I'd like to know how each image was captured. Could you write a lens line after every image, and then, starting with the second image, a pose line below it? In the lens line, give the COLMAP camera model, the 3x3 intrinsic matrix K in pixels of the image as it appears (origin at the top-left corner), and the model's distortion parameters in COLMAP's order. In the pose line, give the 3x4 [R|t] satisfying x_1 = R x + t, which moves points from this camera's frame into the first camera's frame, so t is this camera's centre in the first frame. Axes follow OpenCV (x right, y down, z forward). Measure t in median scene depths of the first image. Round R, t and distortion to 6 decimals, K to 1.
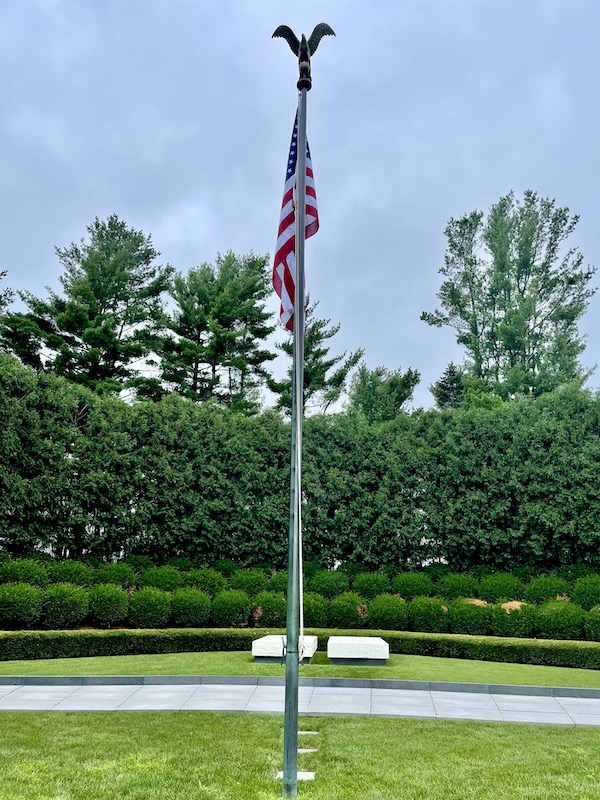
lens RADIAL K [[600.9, 0, 317.0], [0, 600.9, 420.7], [0, 0, 1]] dist [0.064371, -0.086987]
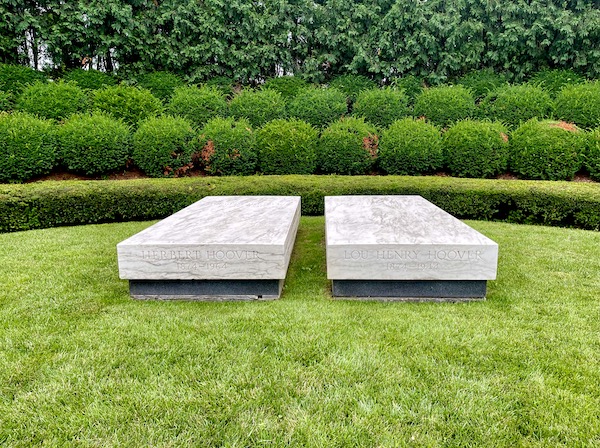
lens RADIAL K [[450.6, 0, 301.9], [0, 450.6, 223.9], [0, 0, 1]] dist [0.064371, -0.086987]
pose [[0.999795, -0.019164, -0.006474, 0.002843], [0.019951, 0.881518, 0.471729, 0.147281], [-0.003333, -0.471762, 0.881720, 0.491538]]
